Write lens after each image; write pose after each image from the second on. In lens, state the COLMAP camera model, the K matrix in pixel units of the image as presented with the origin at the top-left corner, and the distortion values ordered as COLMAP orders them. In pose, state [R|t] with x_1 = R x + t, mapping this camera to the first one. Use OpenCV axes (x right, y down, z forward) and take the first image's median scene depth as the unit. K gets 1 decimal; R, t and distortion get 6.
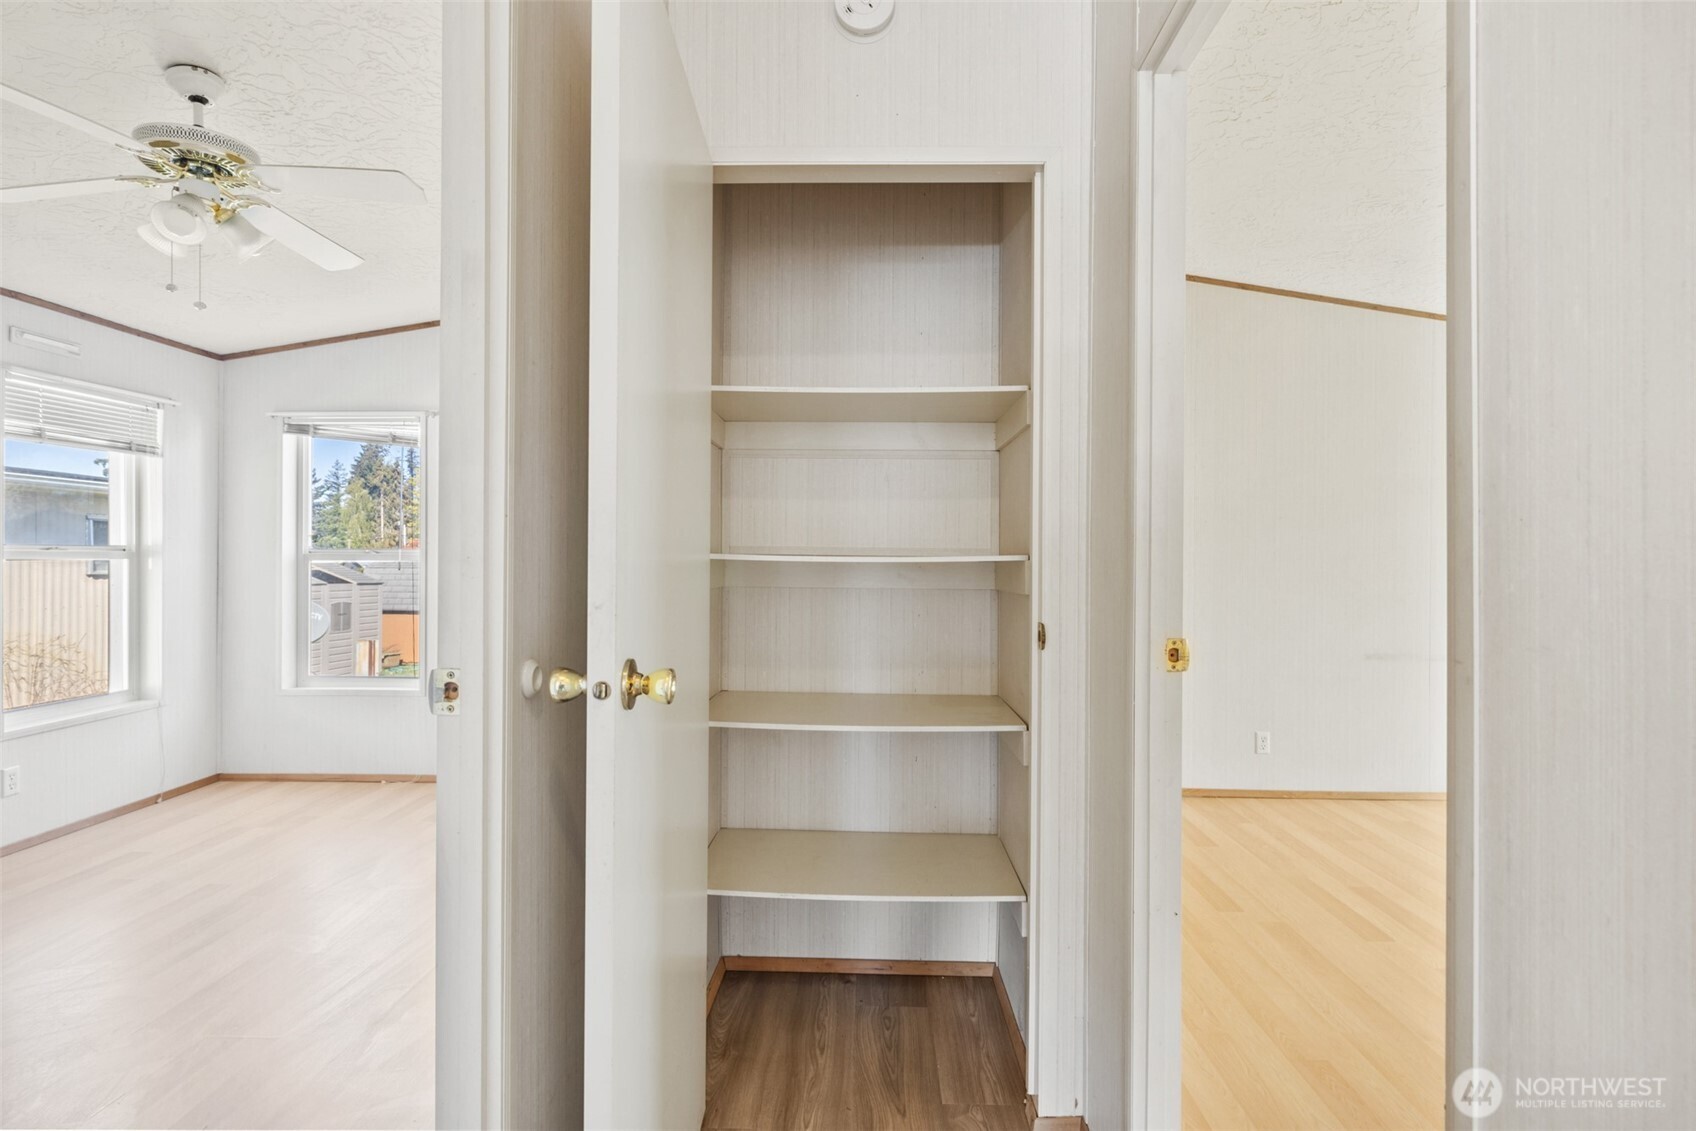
lens RADIAL K [[831.5, 0, 849.4], [0, 831.5, 560.0], [0, 0, 1]] dist [0.006049, -0.000377]
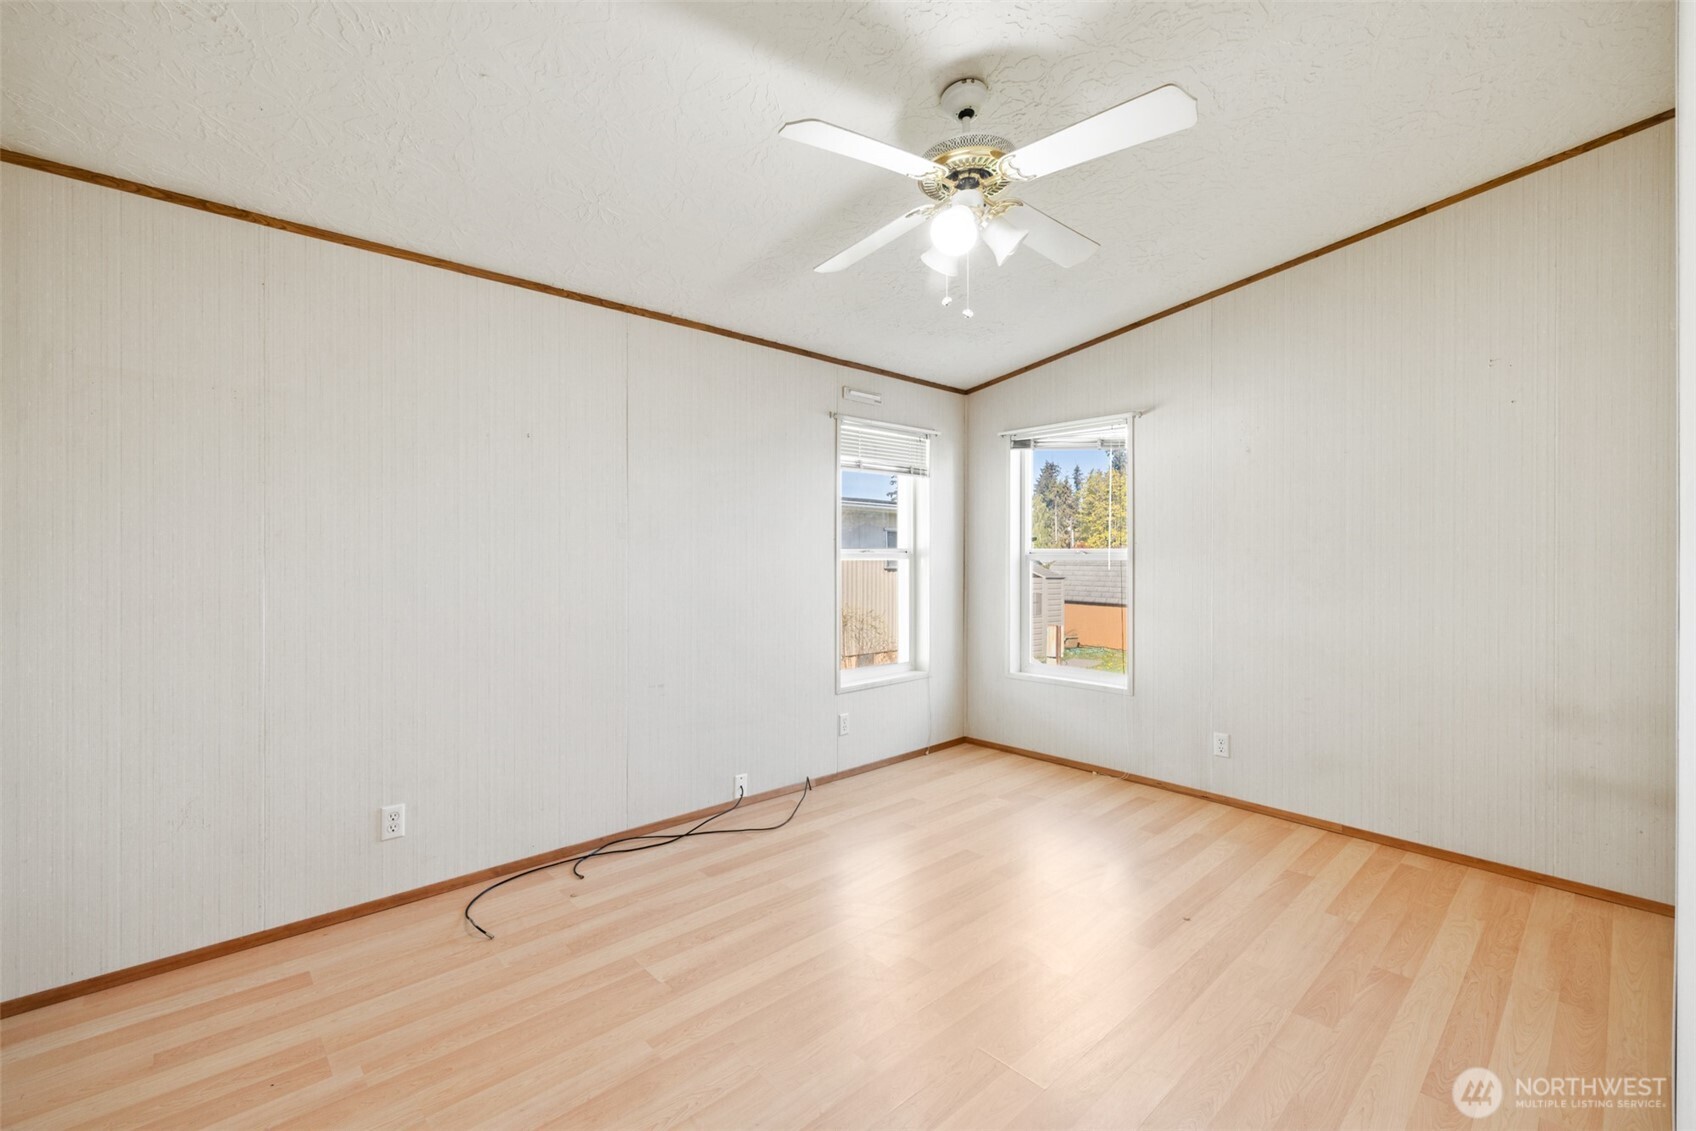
lens RADIAL K [[725.1, 0, 847.7], [0, 725.1, 559.3], [0, 0, 1]] dist [-0.020129, -0.000020]
pose [[0.703975, 0.000730, -0.710225, -0.127738], [0.000463, 0.999999, 0.001487, -0.002226], [0.710225, -0.001375, 0.703973, 0.138022]]
